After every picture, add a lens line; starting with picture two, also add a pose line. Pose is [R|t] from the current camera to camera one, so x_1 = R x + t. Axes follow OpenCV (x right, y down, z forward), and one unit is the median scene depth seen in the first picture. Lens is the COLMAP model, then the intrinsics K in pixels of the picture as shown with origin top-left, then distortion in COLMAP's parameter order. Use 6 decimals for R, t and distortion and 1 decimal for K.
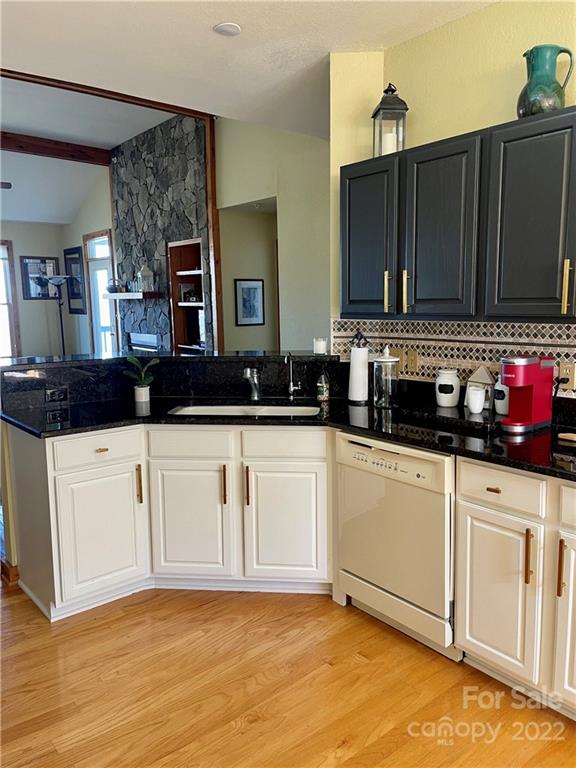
lens RADIAL K [[582.4, 0, 289.3], [0, 582.4, 386.1], [0, 0, 1]] dist [0.032122, -0.004395]
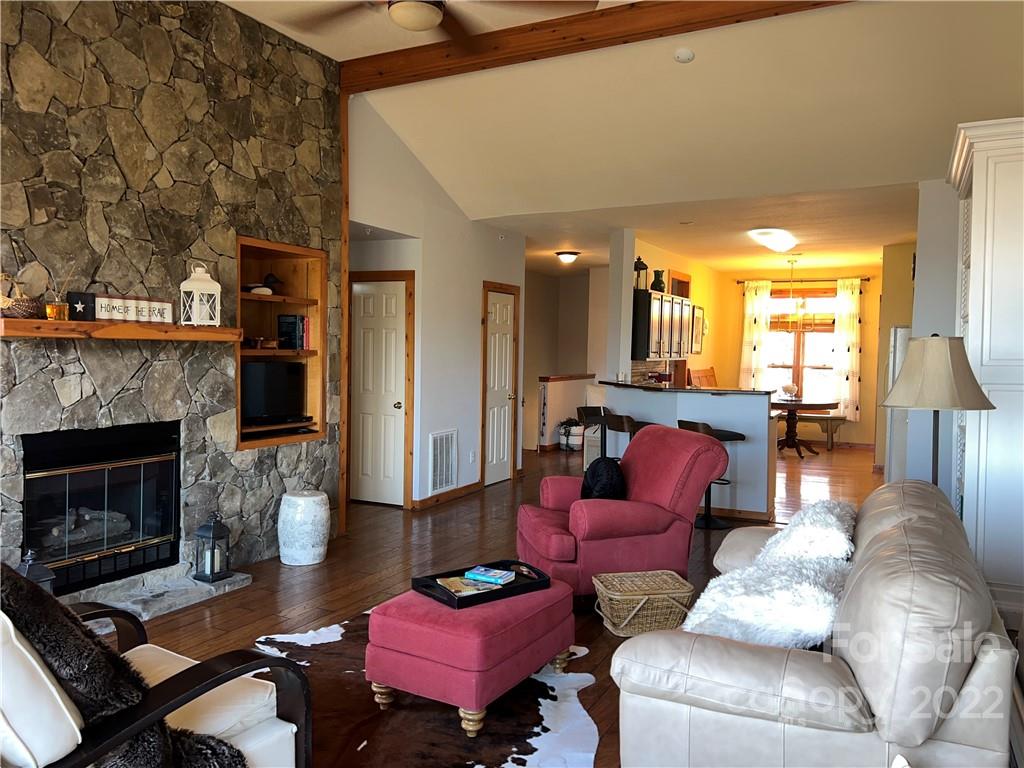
lens RADIAL K [[765.0, 0, 514.4], [0, 765.0, 388.8], [0, 0, 1]] dist [0.069010, -0.082053]
pose [[-0.396750, -0.040541, 0.917031, -0.927084], [0.127192, 0.986959, 0.098662, -0.145491], [-0.909072, 0.155783, -0.386419, 1.051903]]
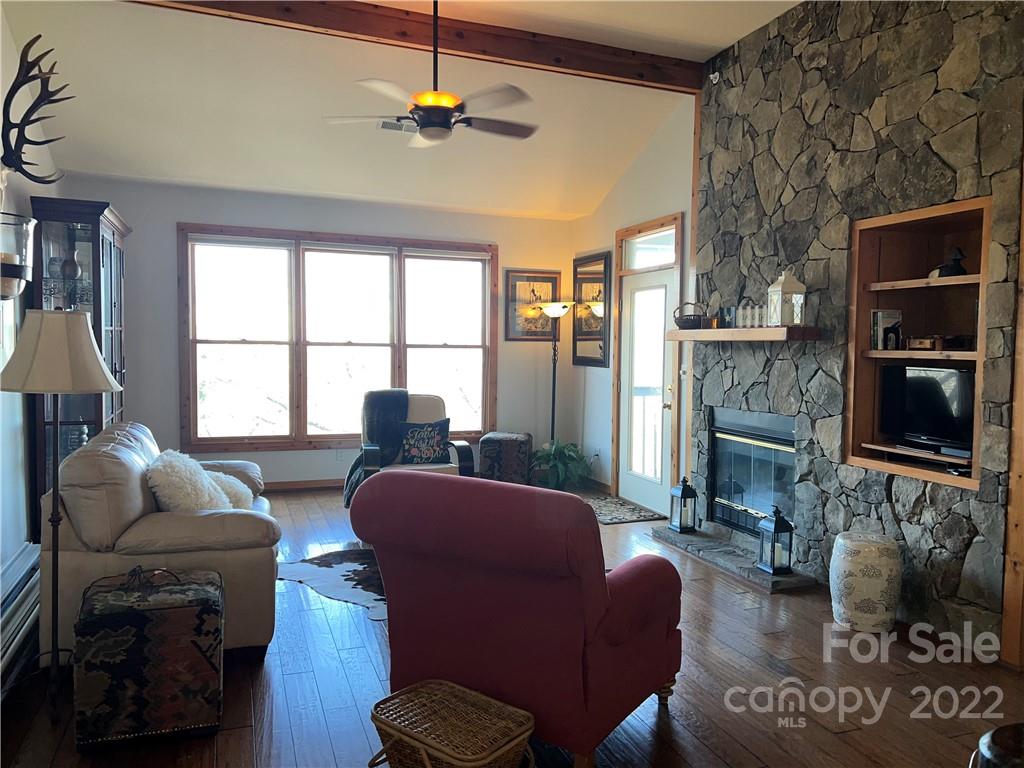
lens RADIAL K [[765.0, 0, 507.3], [0, 765.0, 391.5], [0, 0, 1]] dist [0.069010, -0.082053]
pose [[0.943430, 0.043097, -0.328758, -0.257766], [-0.071866, 0.994525, -0.075858, -0.046201], [0.323689, 0.095193, 0.941363, 0.351275]]
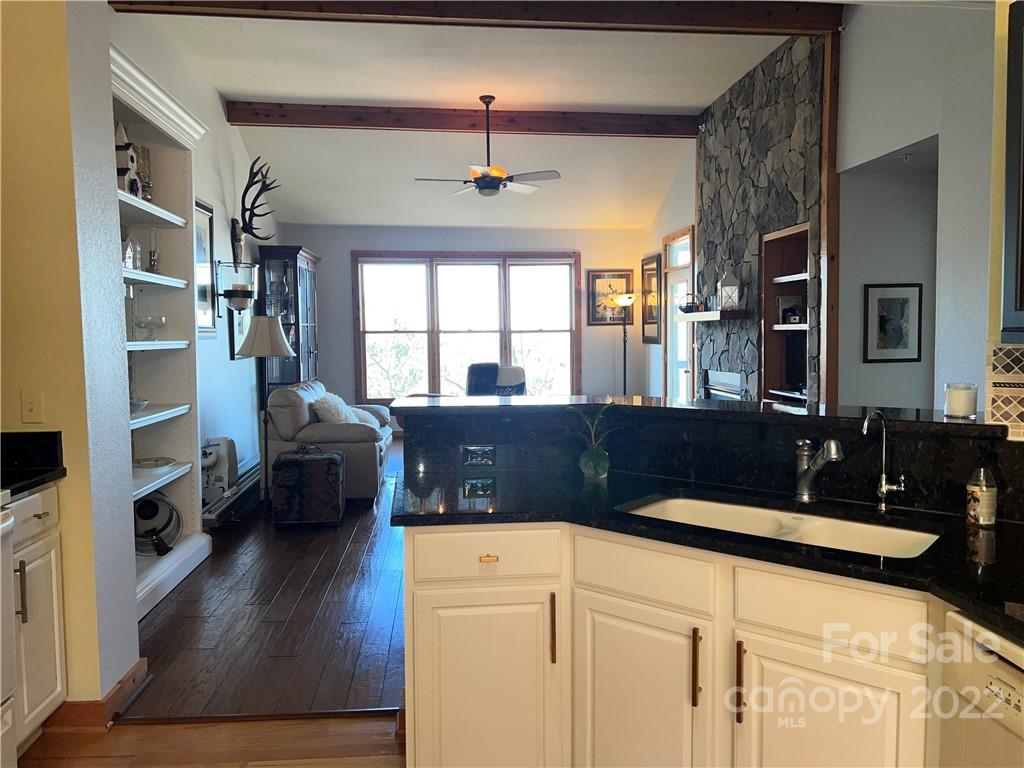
lens RADIAL K [[765.0, 0, 510.5], [0, 765.0, 383.0], [0, 0, 1]] dist [0.069010, -0.082053]
pose [[0.830163, 0.037122, -0.556284, 0.045882], [-0.079703, 0.995434, -0.052517, -0.010805], [0.551795, 0.087935, 0.829331, 0.134692]]
